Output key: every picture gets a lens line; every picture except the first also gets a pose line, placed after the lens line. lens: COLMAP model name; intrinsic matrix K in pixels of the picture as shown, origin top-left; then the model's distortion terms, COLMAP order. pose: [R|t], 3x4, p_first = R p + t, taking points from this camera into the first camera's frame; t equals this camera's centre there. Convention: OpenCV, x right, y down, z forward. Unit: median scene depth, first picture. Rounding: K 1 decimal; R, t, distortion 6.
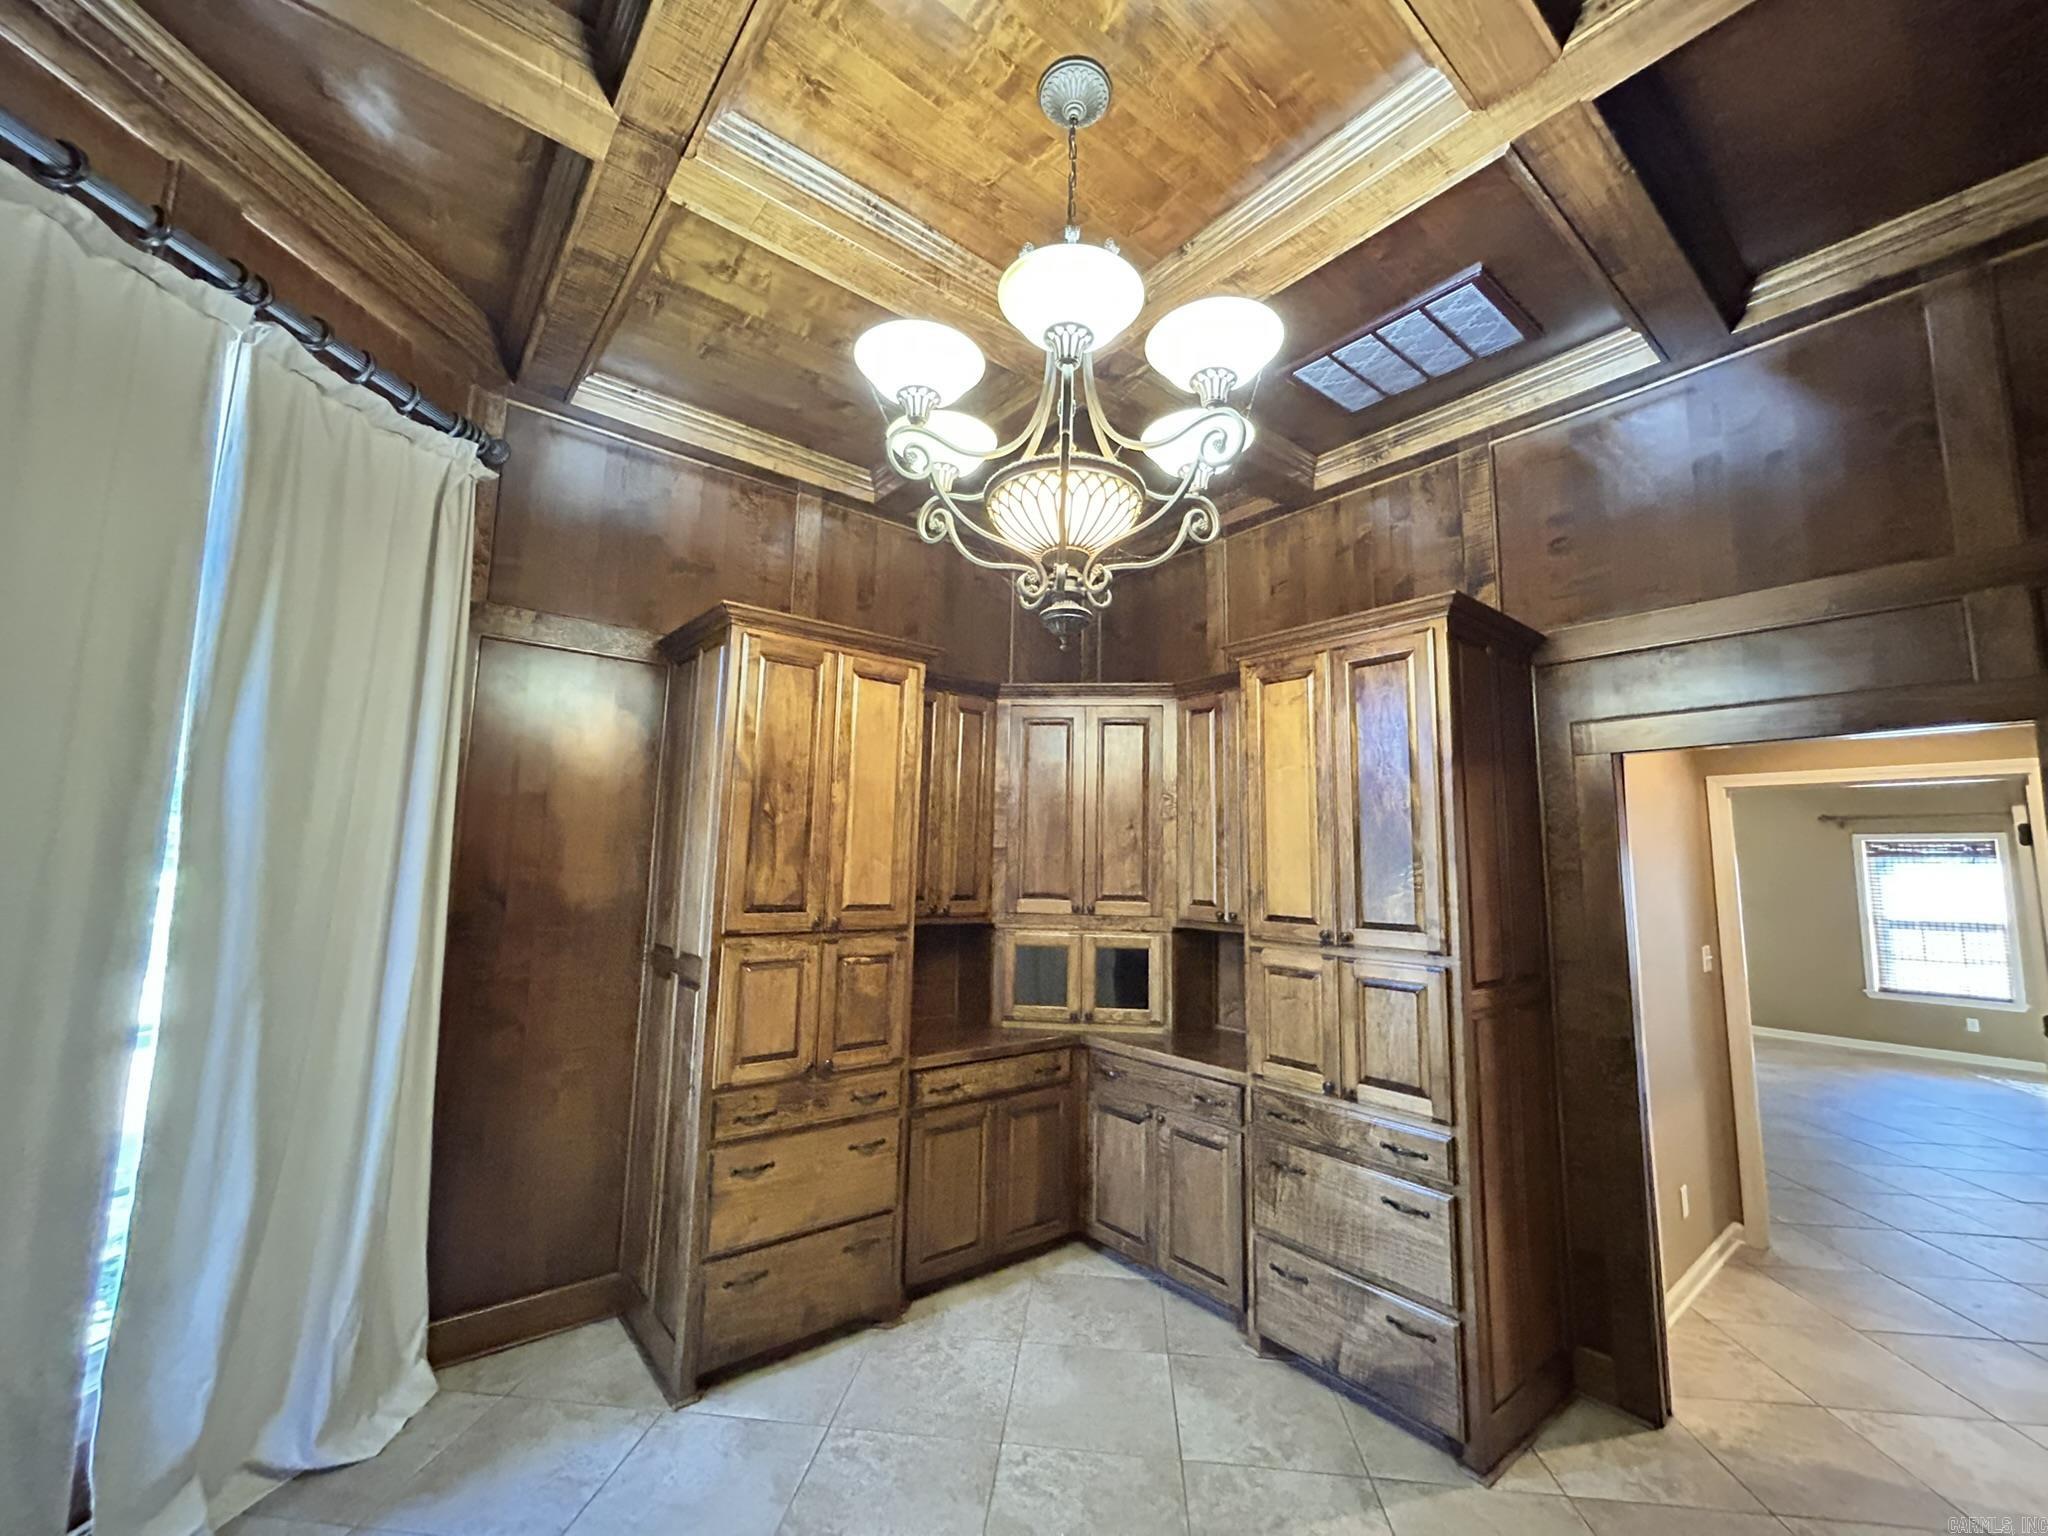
lens RADIAL K [[839.1, 0, 1021.5], [0, 839.1, 760.2], [0, 0, 1]] dist [0.000767, -0.000773]
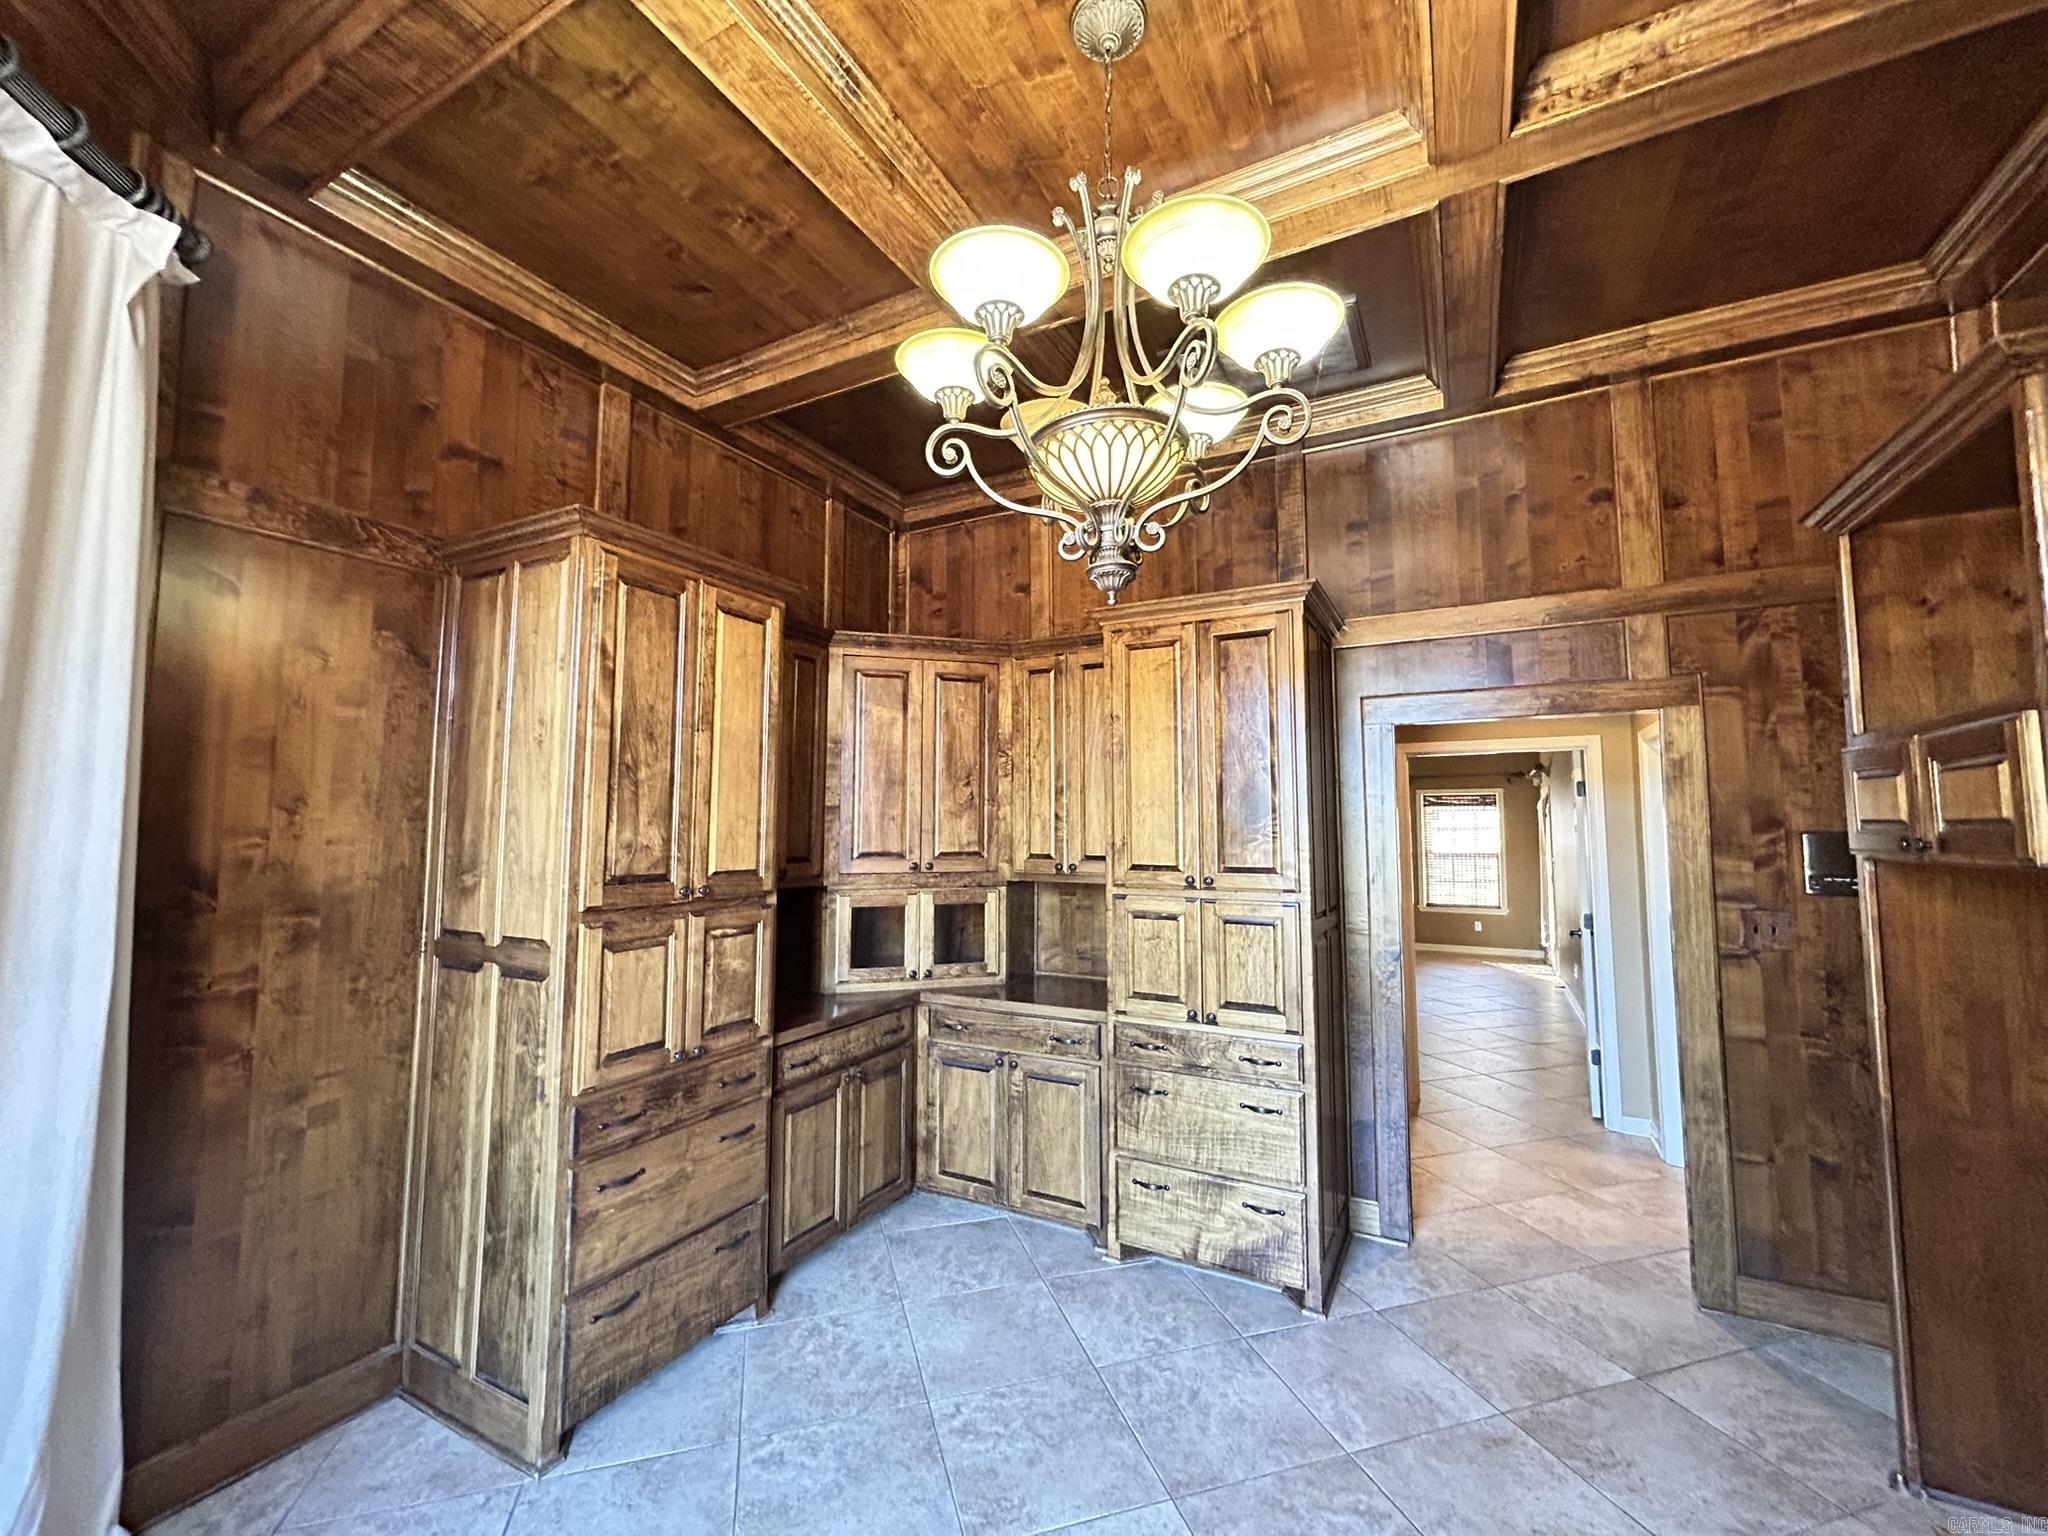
lens RADIAL K [[839.1, 0, 1017.8], [0, 839.1, 761.9], [0, 0, 1]] dist [0.000767, -0.000773]
pose [[0.920484, 0.010602, 0.390636, -0.270897], [-0.030925, 0.998473, 0.045772, 0.007559], [-0.389554, -0.054213, 0.919407, 0.073573]]
